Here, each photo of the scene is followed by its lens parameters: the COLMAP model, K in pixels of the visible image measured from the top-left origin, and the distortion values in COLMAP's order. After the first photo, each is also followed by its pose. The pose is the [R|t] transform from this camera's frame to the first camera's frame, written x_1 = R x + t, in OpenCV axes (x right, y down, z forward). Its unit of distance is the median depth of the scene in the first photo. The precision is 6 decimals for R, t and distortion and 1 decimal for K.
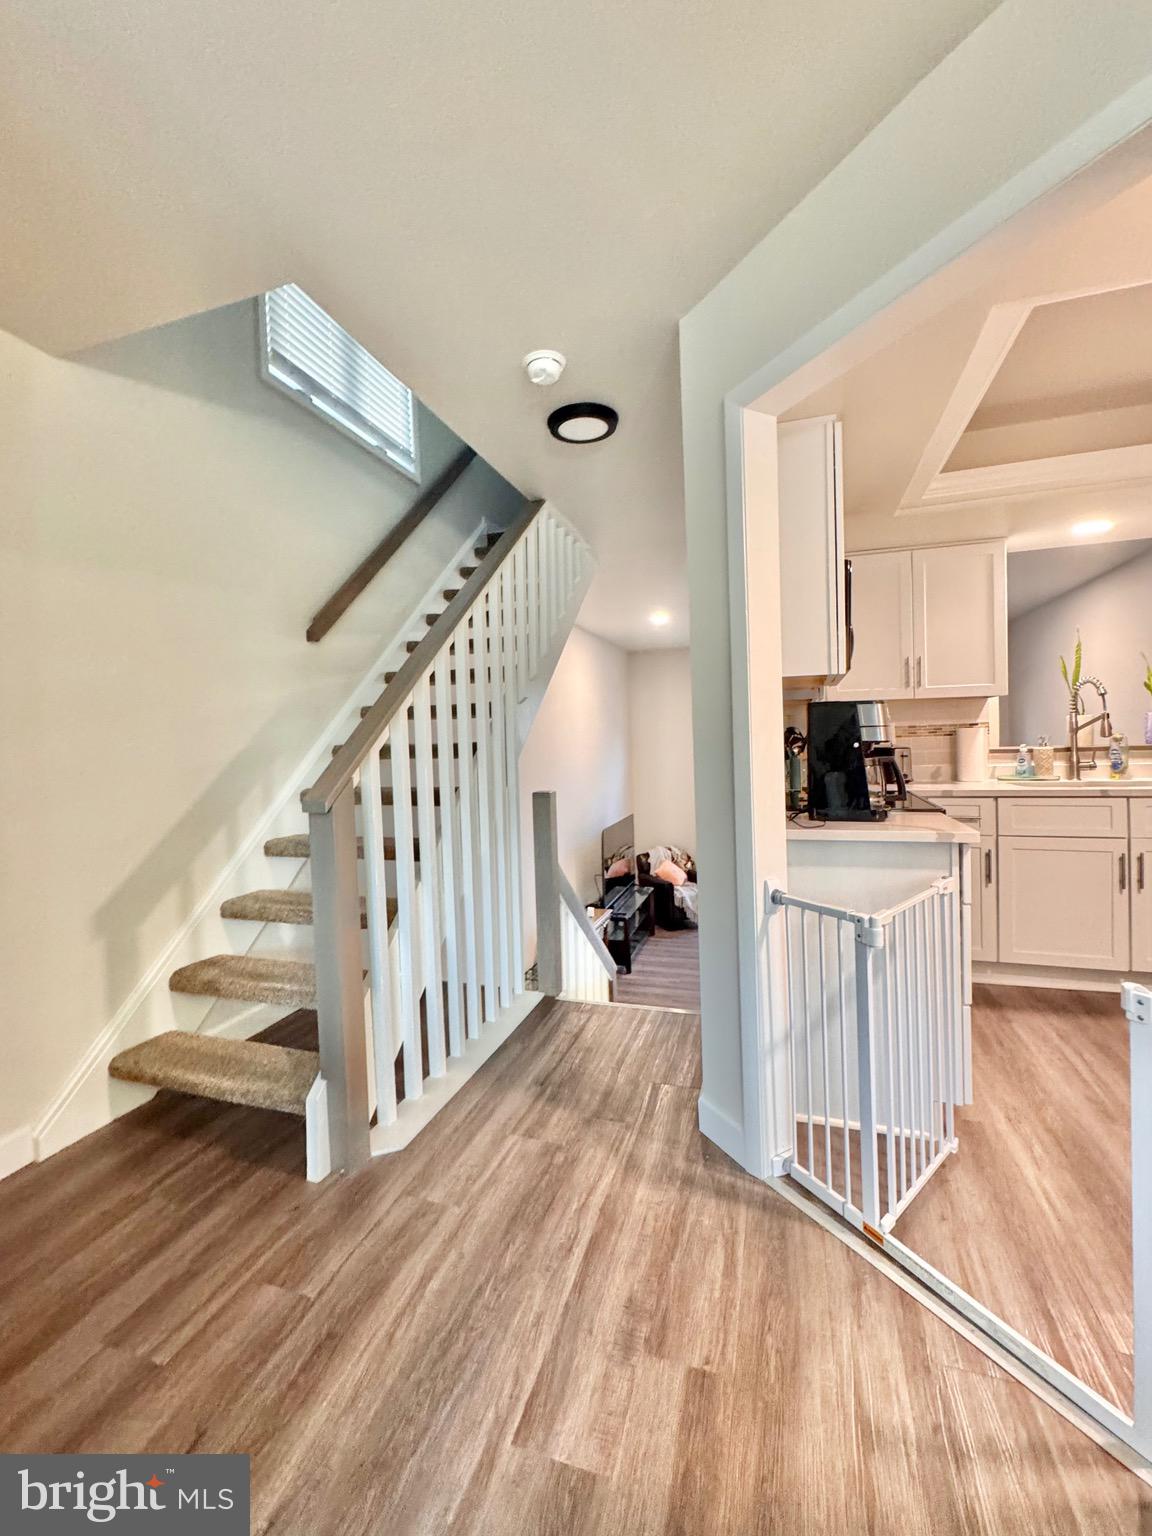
lens RADIAL K [[648.7, 0, 562.5], [0, 648.7, 751.1], [0, 0, 1]] dist [-0.001913, 0.000180]
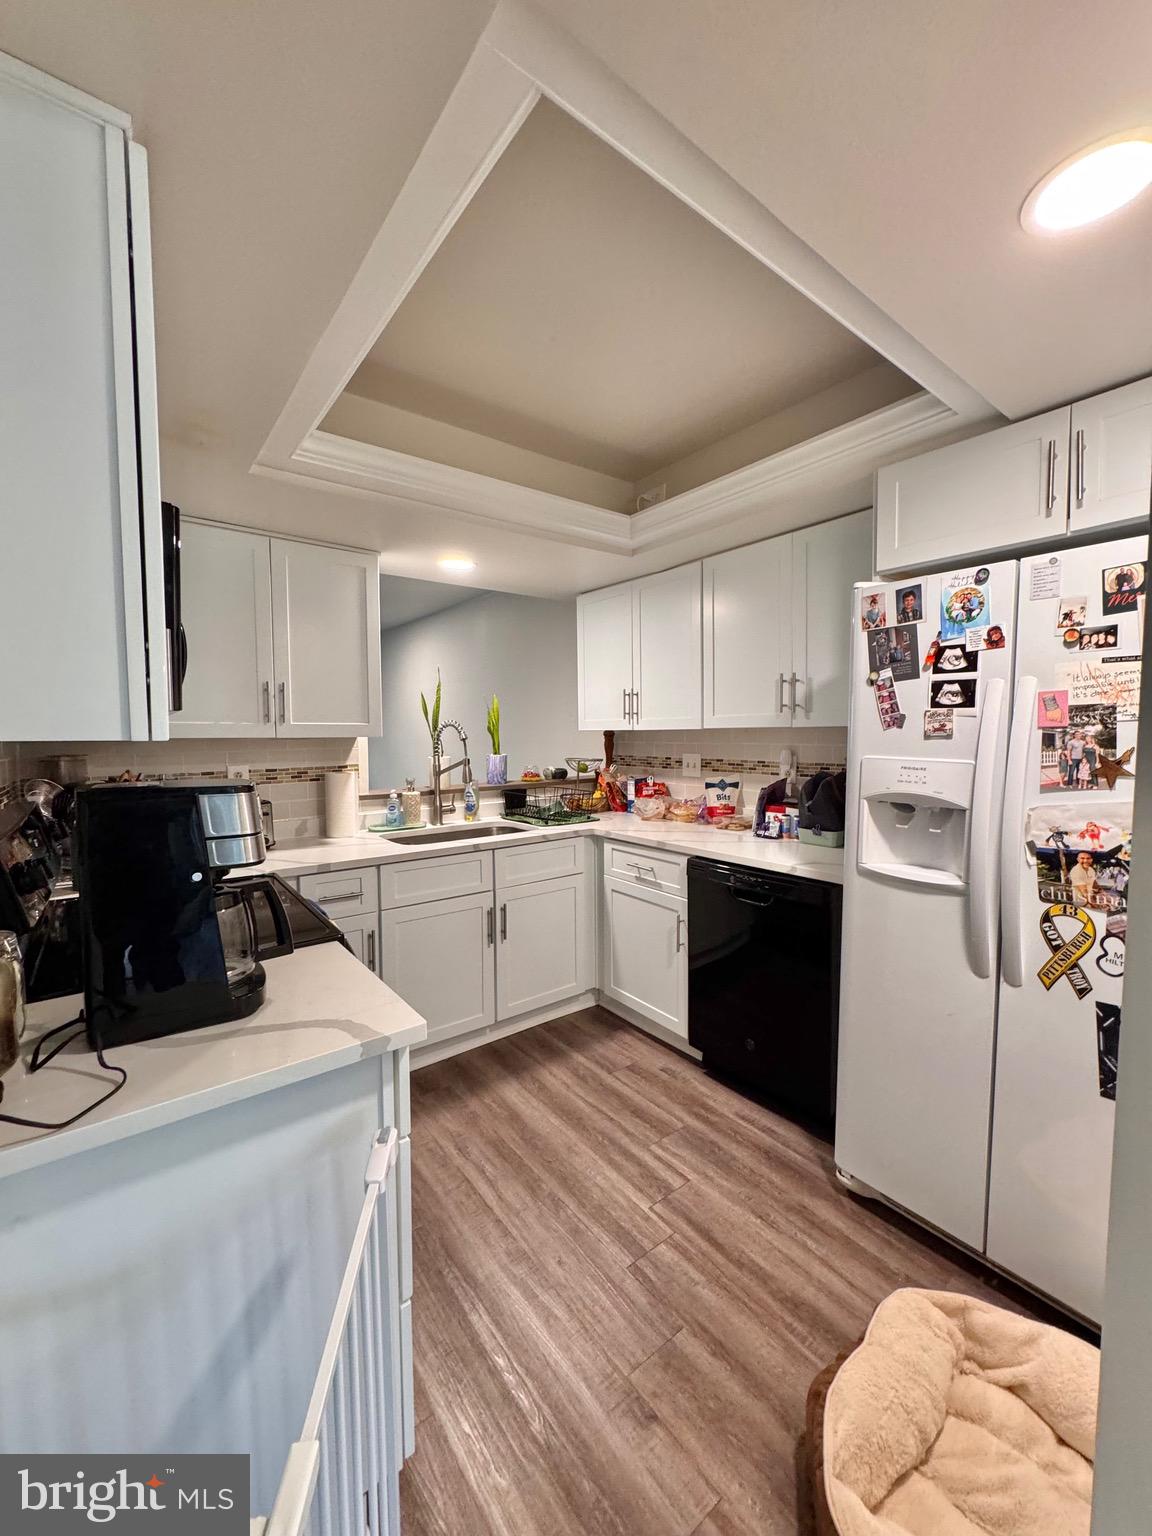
lens RADIAL K [[613.9, 0, 590.1], [0, 613.9, 765.7], [0, 0, 1]] dist [-0.000021, -0.000262]
pose [[0.537763, -0.024365, 0.842744, 0.192930], [0.003142, 0.999633, 0.026896, -0.092622], [-0.843090, -0.011816, 0.537642, 0.432264]]
